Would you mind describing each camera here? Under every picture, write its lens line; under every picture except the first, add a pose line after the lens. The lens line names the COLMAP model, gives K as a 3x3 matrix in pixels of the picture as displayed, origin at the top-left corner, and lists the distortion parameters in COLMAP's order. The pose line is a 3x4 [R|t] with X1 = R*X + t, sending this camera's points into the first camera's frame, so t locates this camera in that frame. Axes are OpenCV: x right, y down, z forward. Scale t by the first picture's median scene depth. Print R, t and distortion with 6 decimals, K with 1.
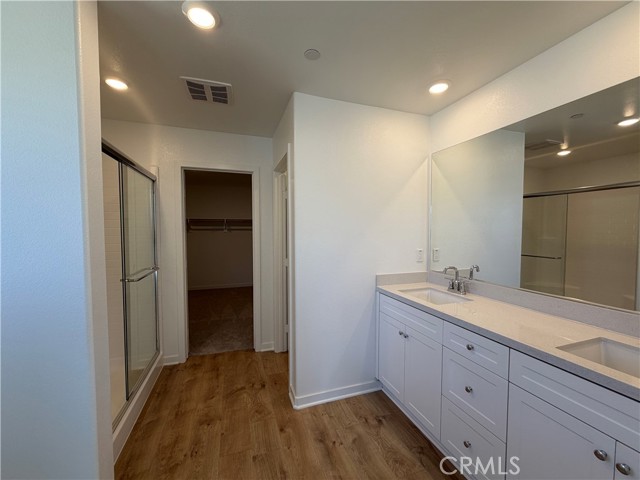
lens RADIAL K [[255.3, 0, 320.0], [0, 255.3, 240.0], [0, 0, 1]] dist [0.001692, -0.000013]
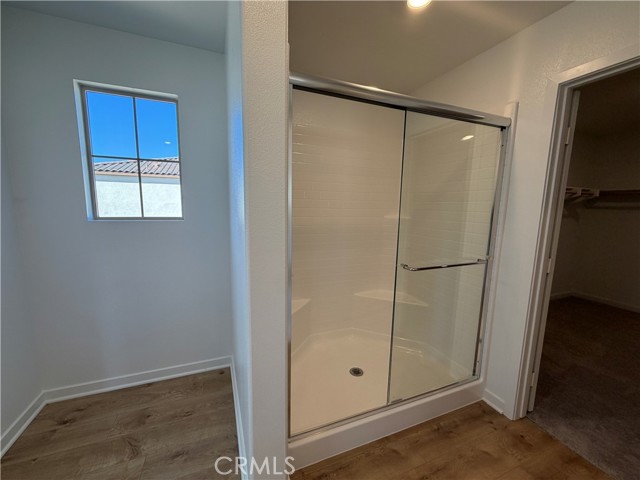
lens RADIAL K [[255.3, 0, 320.0], [0, 255.3, 240.0], [0, 0, 1]] dist [0.001692, -0.000013]
pose [[0.045891, 0.135253, -0.989748, 0.005321], [-0.057588, 0.989502, 0.132549, -0.009545], [0.997285, 0.050915, 0.053198, 0.494757]]
